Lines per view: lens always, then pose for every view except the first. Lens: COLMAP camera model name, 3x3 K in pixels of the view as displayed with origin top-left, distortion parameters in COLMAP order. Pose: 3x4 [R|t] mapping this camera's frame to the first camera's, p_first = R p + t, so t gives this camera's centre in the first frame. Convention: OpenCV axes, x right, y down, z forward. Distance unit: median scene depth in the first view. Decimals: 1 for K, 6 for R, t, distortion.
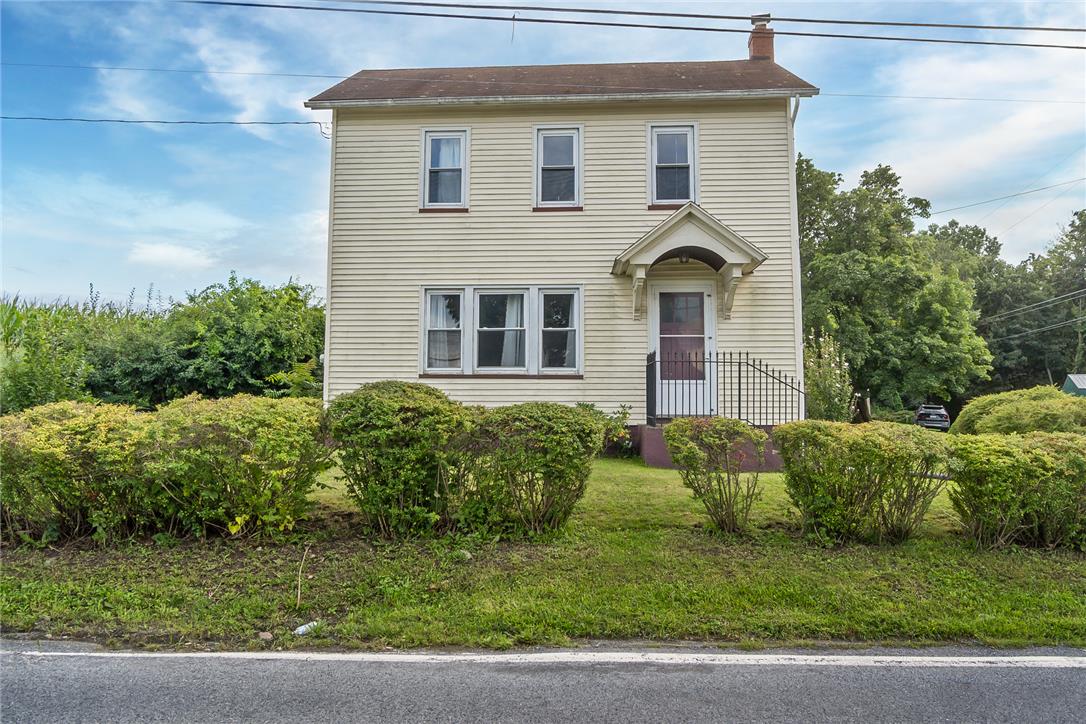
lens RADIAL K [[752.0, 0, 543.6], [0, 752.0, 362.5], [0, 0, 1]] dist [0.011460, 0.002808]
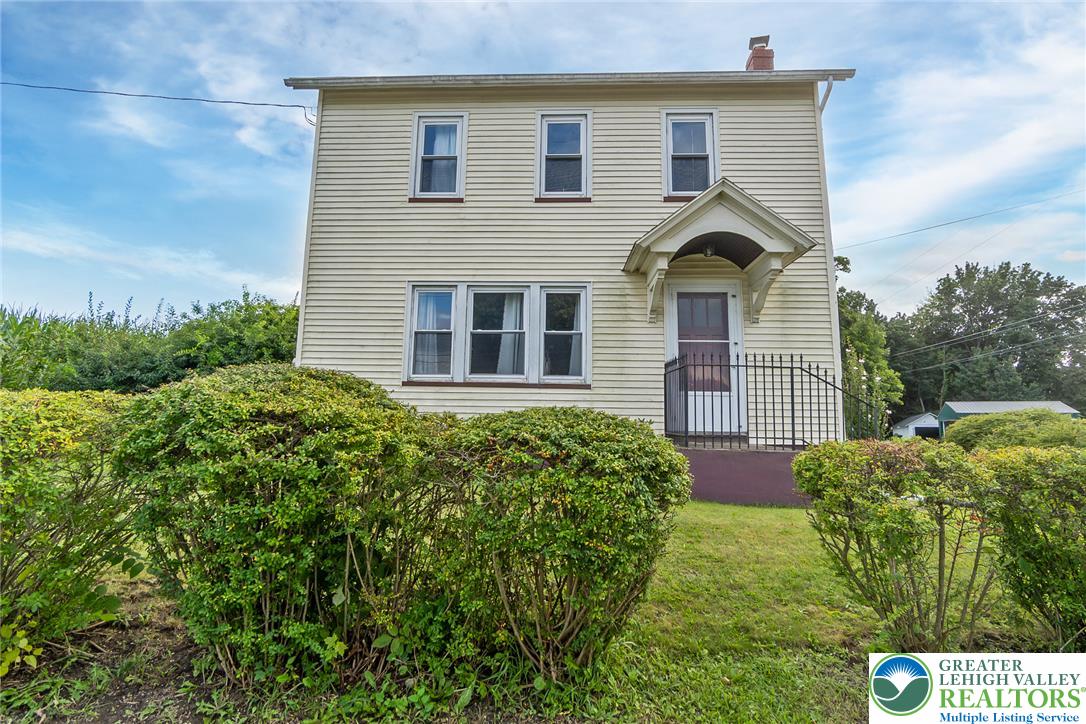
lens RADIAL K [[544.3, 0, 539.2], [0, 544.3, 358.3], [0, 0, 1]] dist [-0.001974, -0.000962]
pose [[0.999871, 0.013623, 0.008549, -0.012551], [-0.013091, 0.998149, -0.059398, 0.024269], [-0.009343, 0.059279, 0.998198, 0.363593]]
